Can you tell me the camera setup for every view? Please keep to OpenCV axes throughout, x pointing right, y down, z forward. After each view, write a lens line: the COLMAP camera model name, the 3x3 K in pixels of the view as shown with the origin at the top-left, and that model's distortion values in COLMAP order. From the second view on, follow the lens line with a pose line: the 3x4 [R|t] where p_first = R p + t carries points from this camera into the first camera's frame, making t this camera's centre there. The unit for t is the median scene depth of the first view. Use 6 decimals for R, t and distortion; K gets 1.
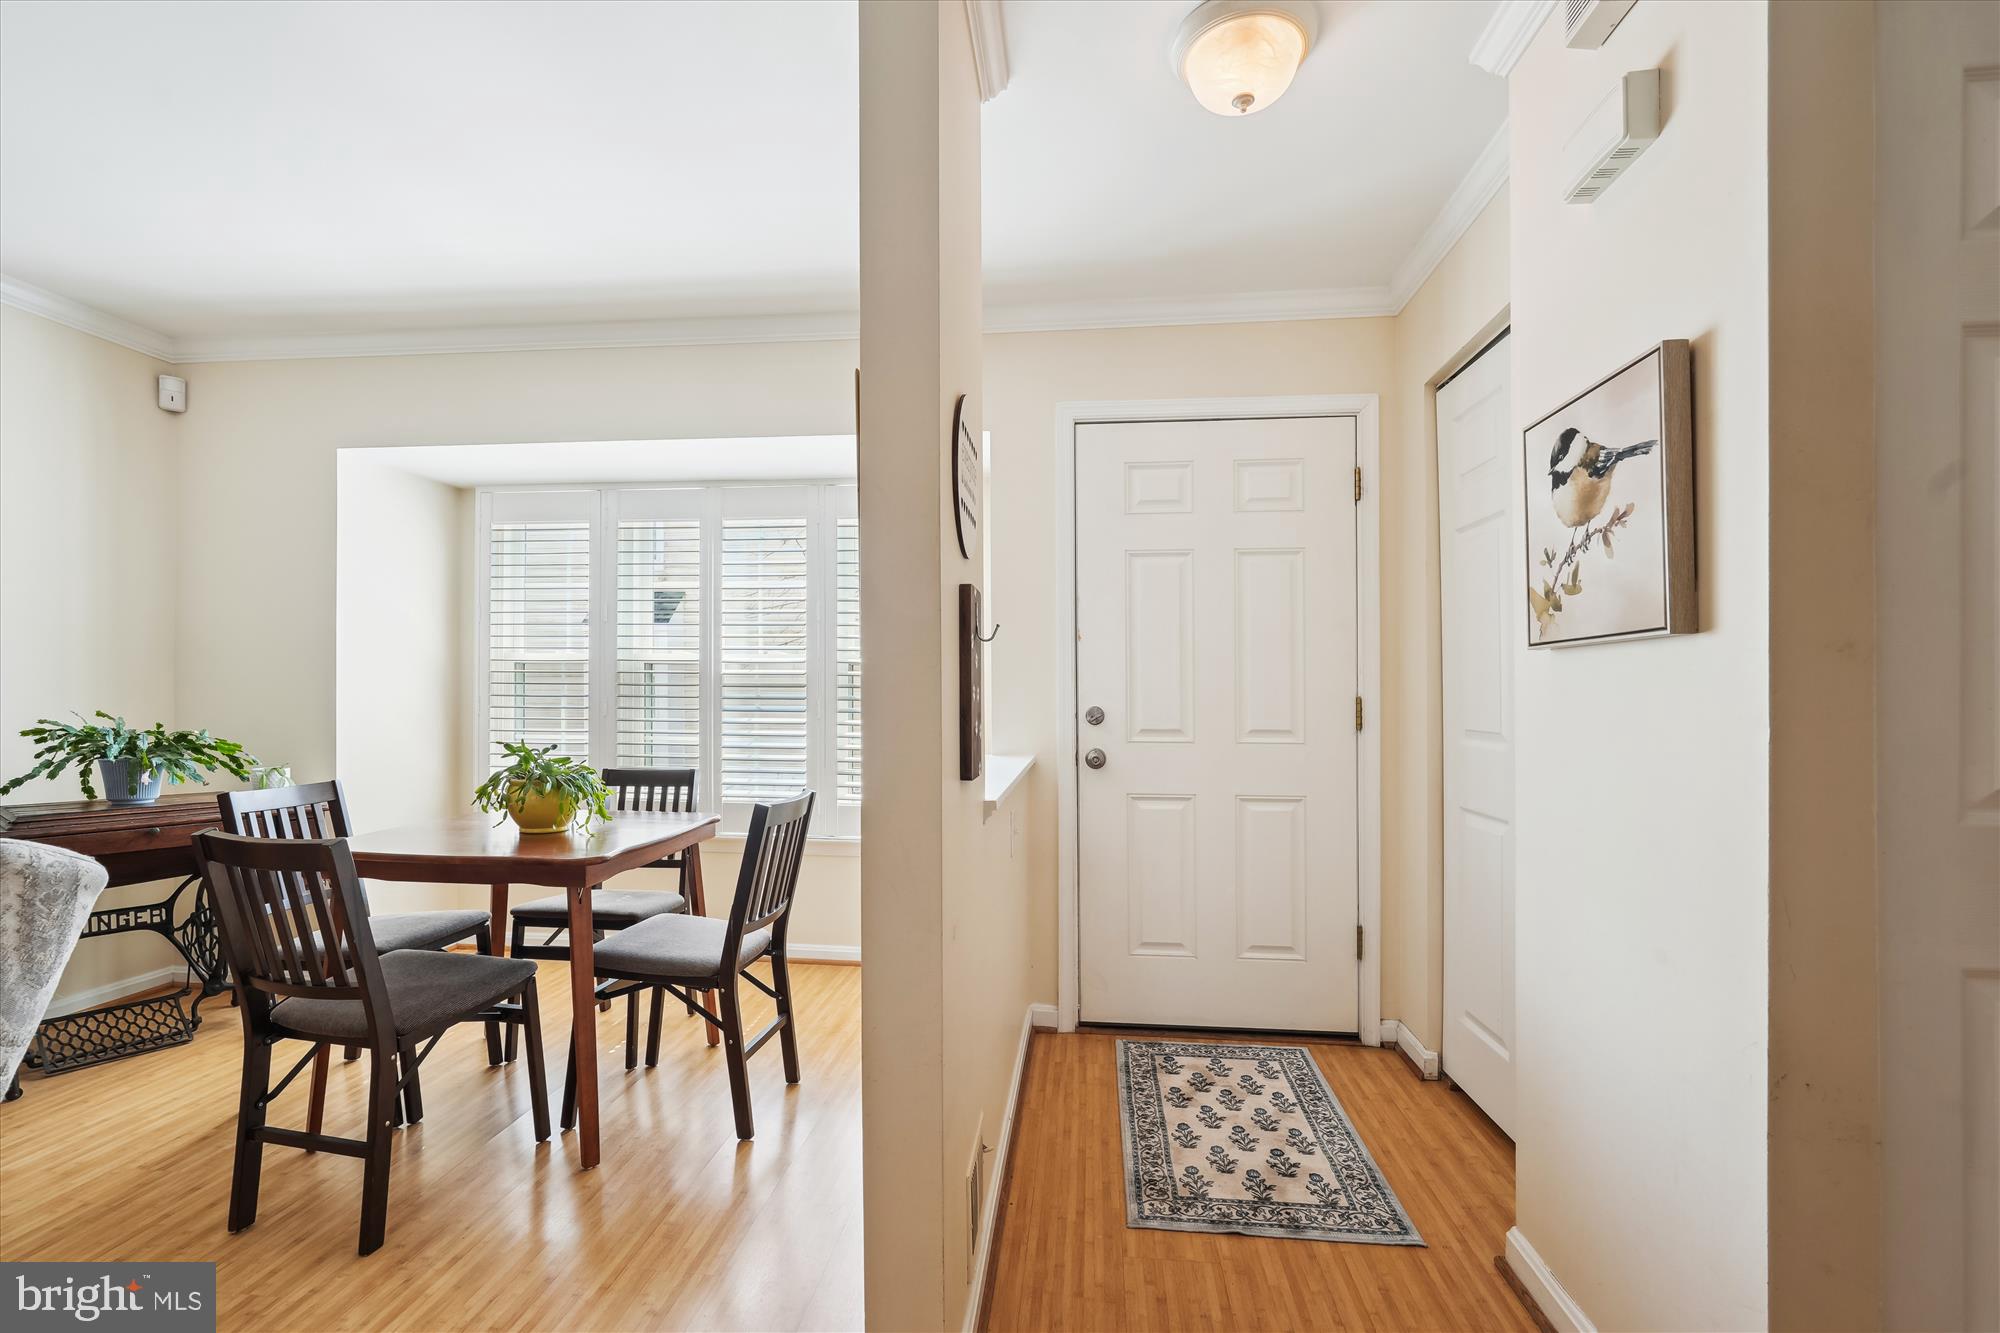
lens RADIAL K [[884.7, 0, 995.3], [0, 884.7, 679.5], [0, 0, 1]] dist [-0.015597, 0.001208]
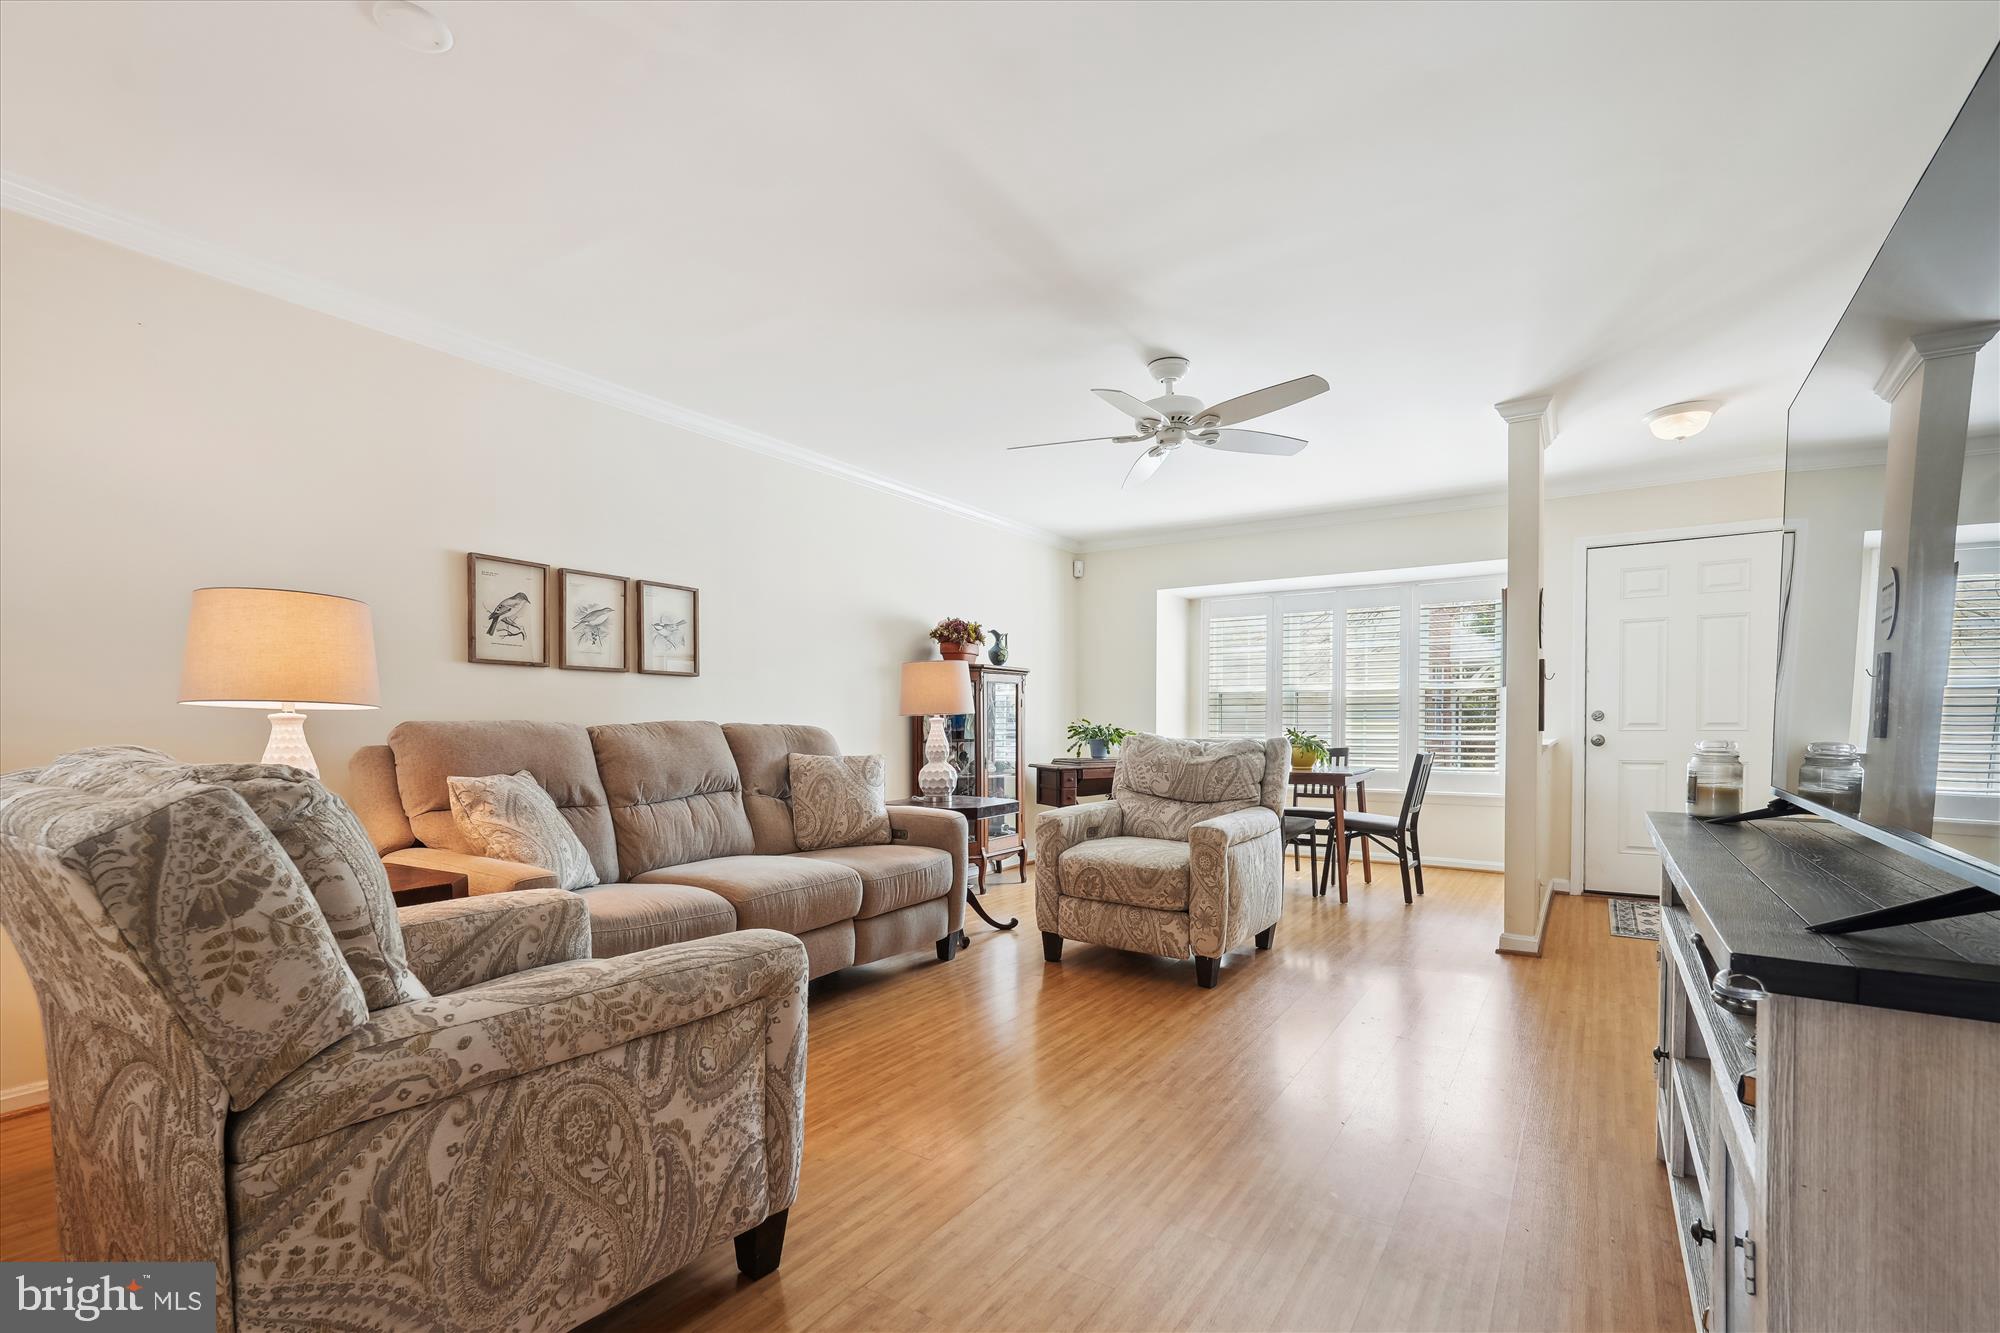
lens RADIAL K [[884.7, 0, 1016.7], [0, 884.7, 760.0], [0, 0, 1]] dist [-0.015597, 0.001208]
pose [[0.890725, 0.008634, -0.454461, -0.118677], [0.019255, 0.998205, 0.056703, 0.007176], [0.454135, -0.059257, 0.888960, -1.058383]]
